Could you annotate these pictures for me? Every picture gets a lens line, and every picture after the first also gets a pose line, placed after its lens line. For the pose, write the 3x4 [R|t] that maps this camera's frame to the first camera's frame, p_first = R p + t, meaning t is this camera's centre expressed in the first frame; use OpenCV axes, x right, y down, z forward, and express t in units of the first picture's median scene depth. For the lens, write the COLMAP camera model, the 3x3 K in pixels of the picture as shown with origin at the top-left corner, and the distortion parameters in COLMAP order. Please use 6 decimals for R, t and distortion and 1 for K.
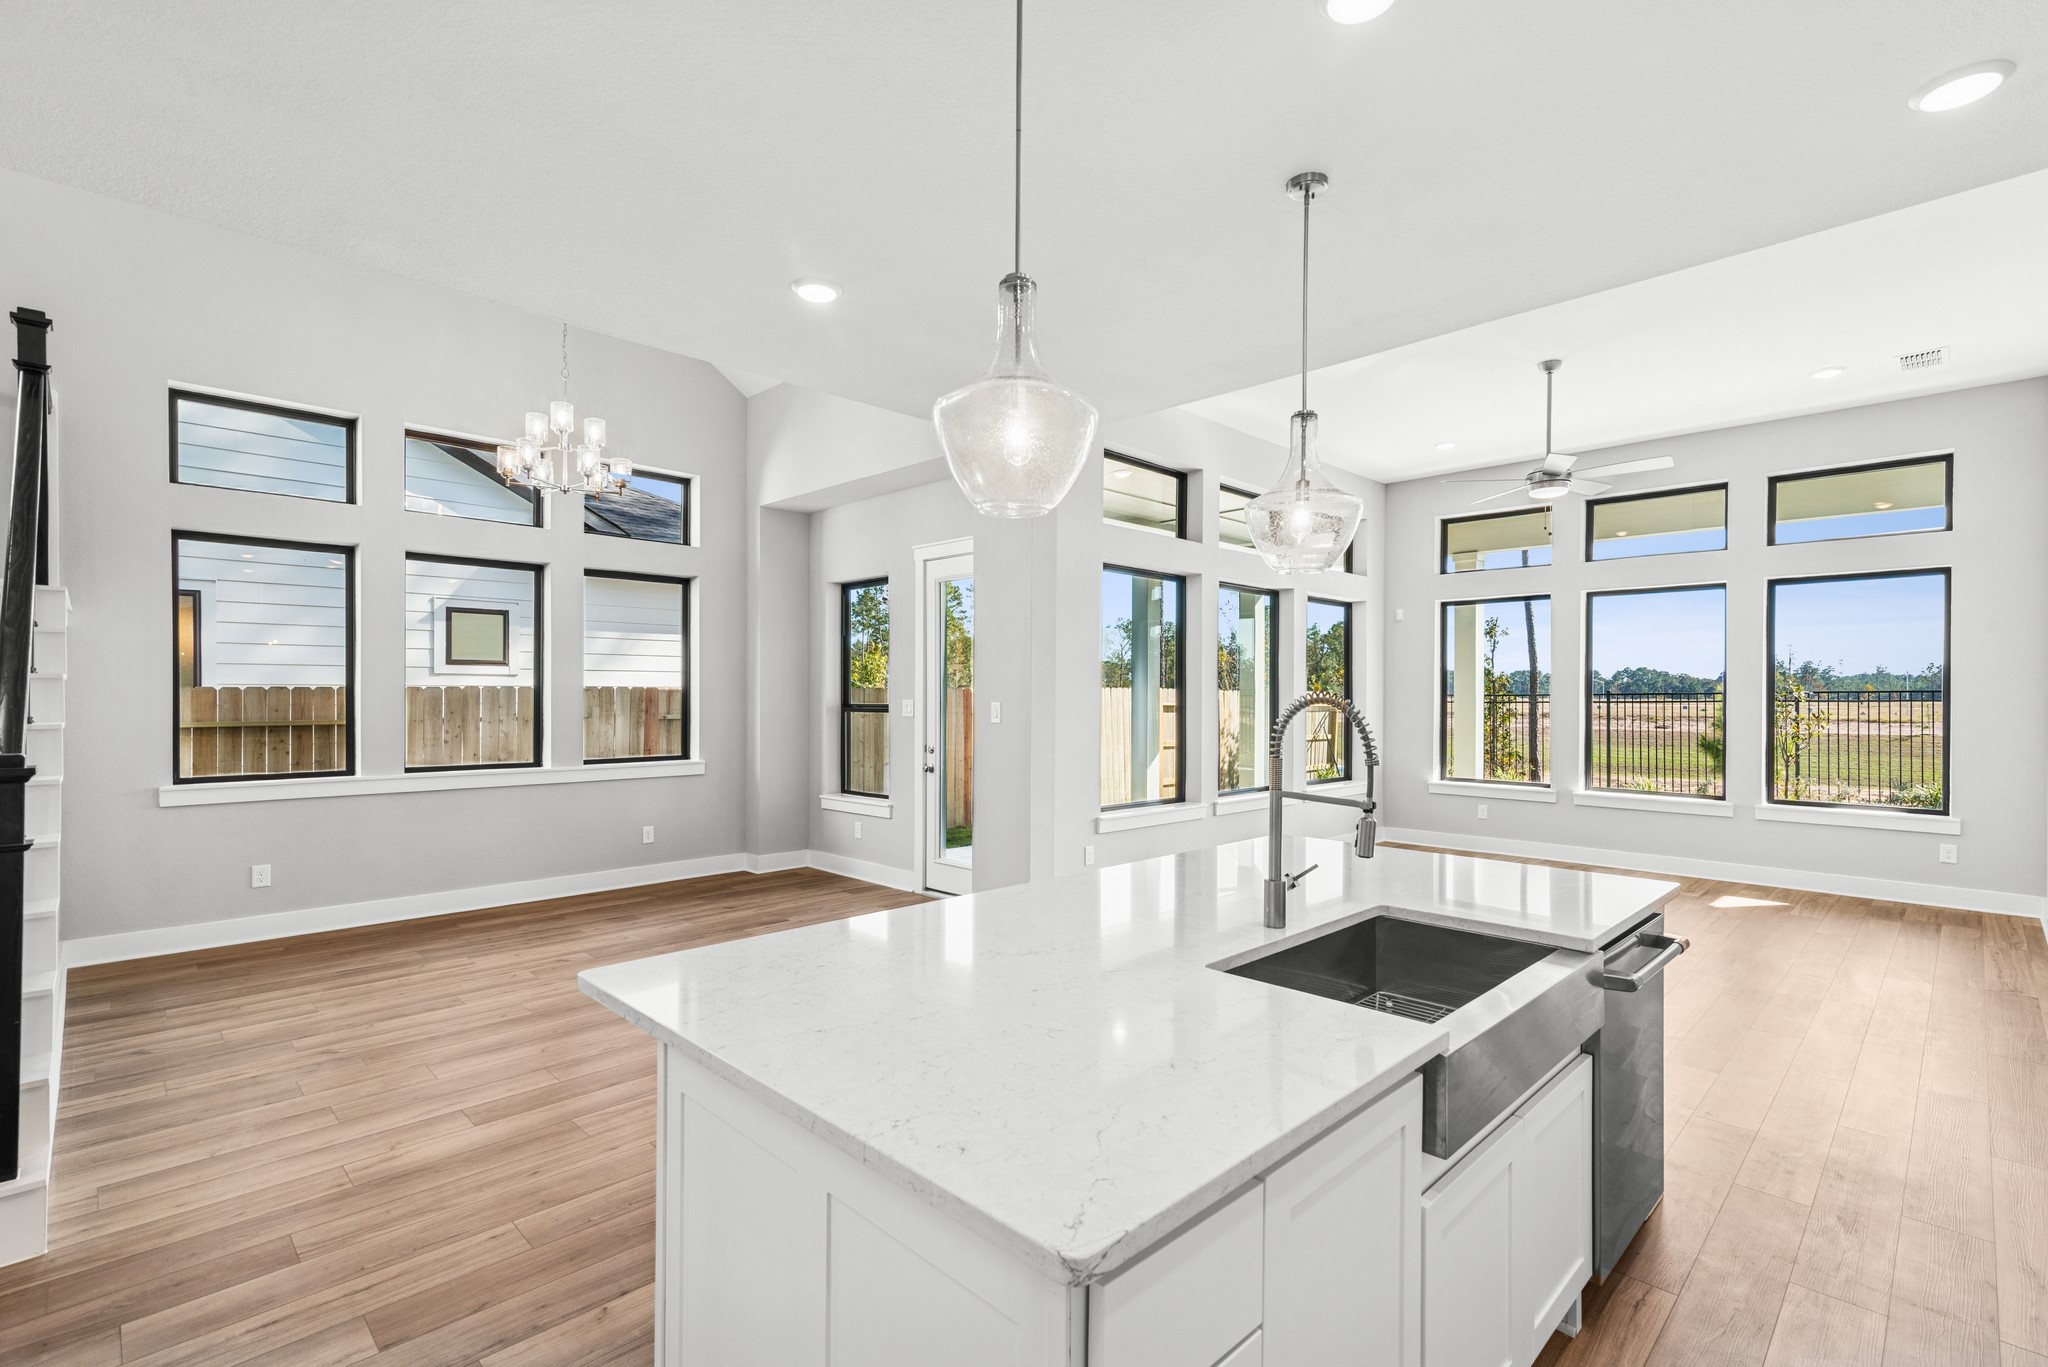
lens RADIAL K [[929.8, 0, 1013.9], [0, 929.8, 693.8], [0, 0, 1]] dist [0.013596, -0.001618]
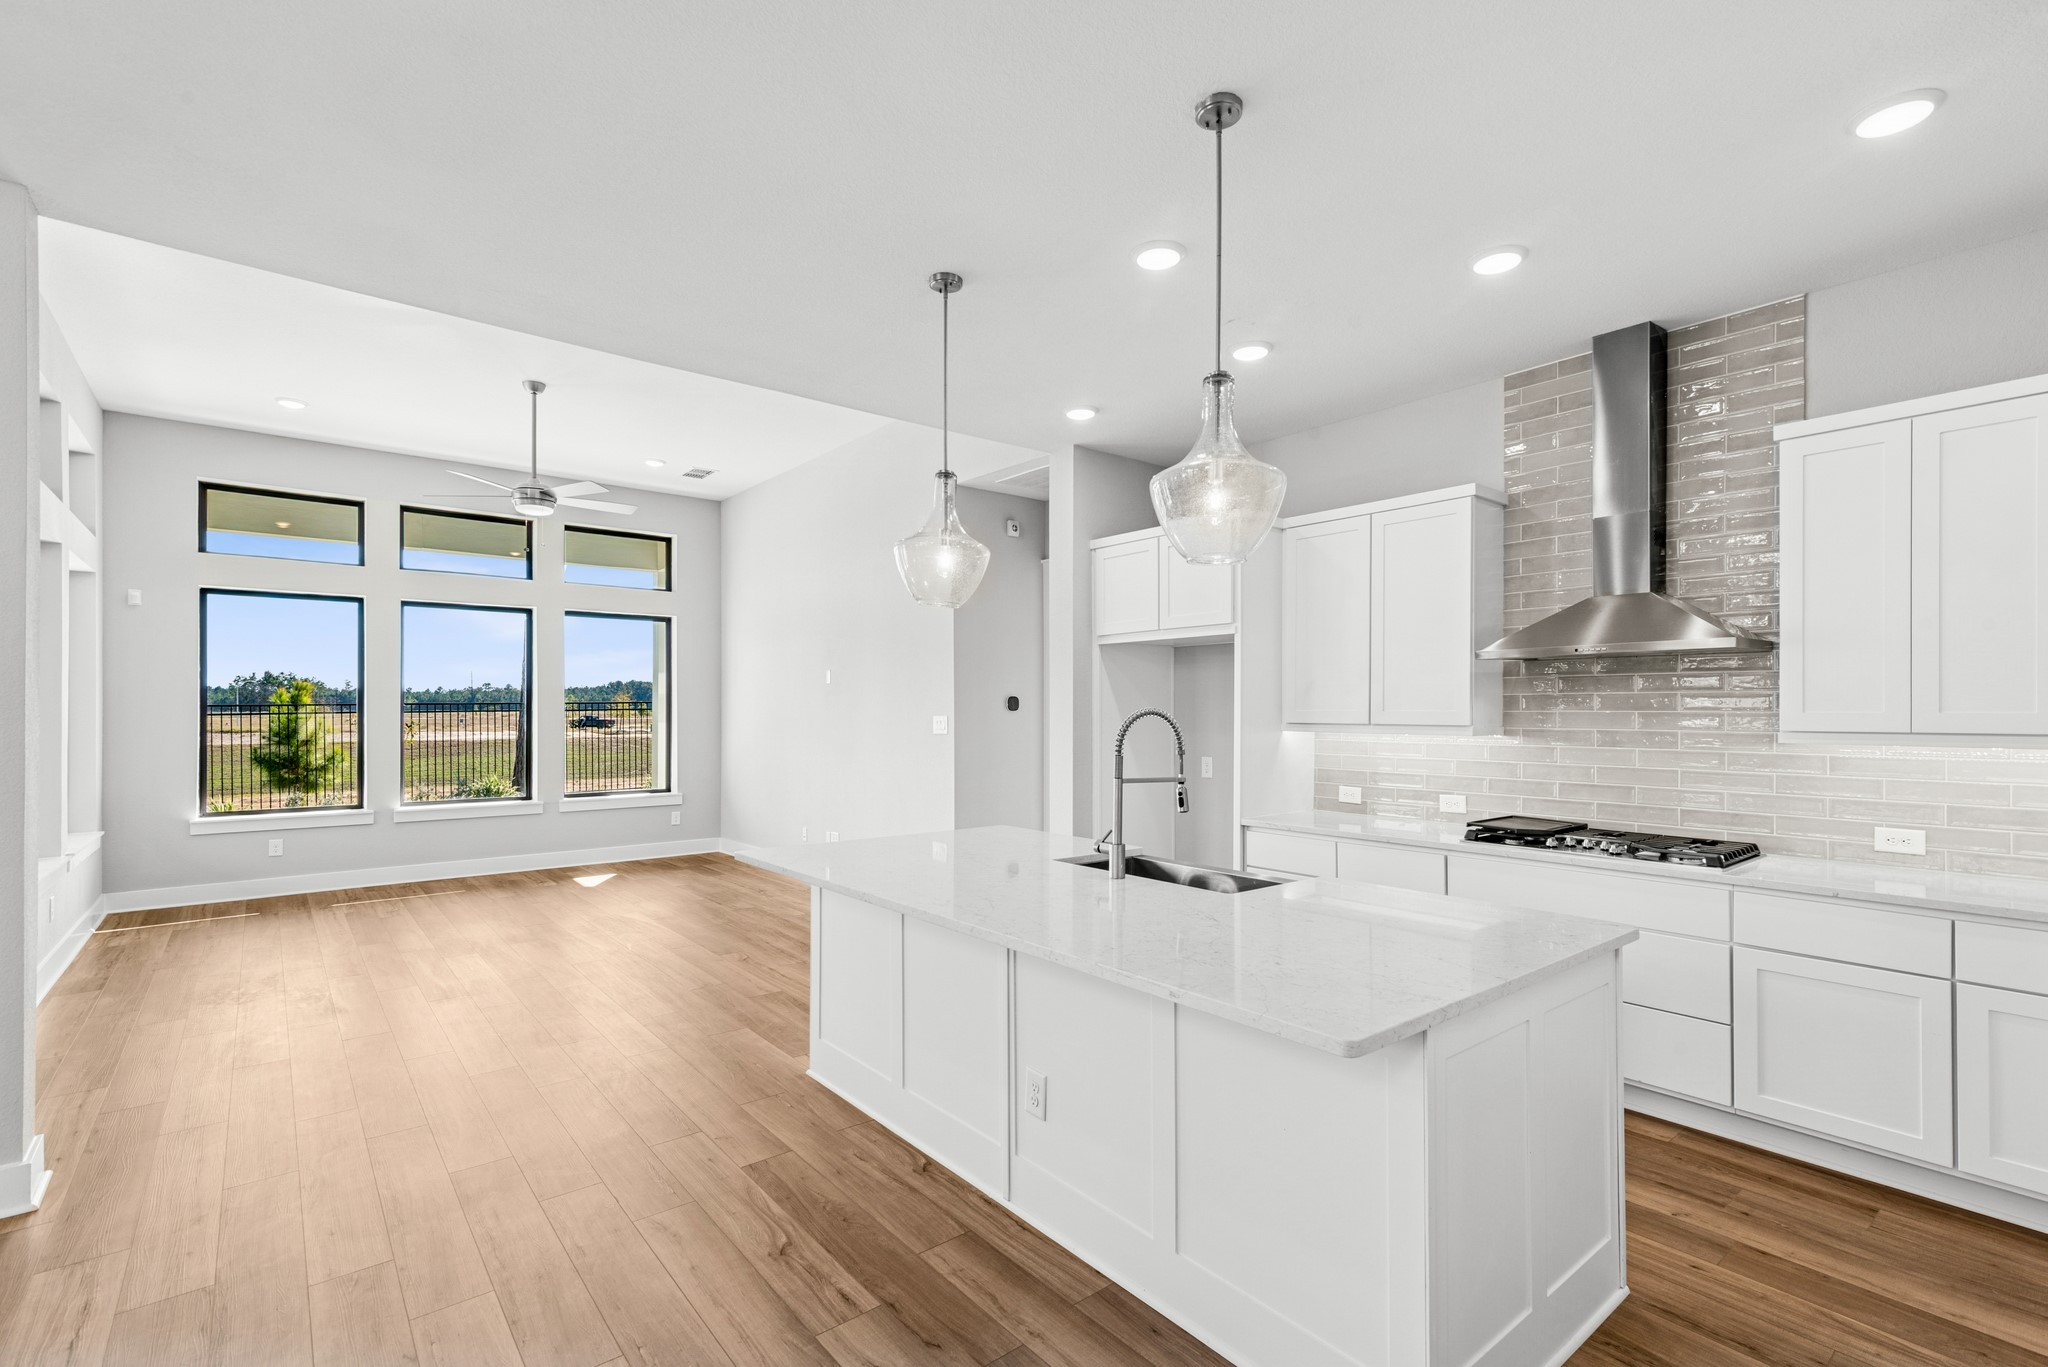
lens RADIAL K [[929.8, 0, 1014.9], [0, 929.8, 694.3], [0, 0, 1]] dist [0.013596, -0.001618]
pose [[0.079718, 0.012505, 0.996739, -0.228312], [-0.000879, 0.999922, -0.012475, -0.000362], [-0.996817, 0.000118, 0.079723, 0.222749]]
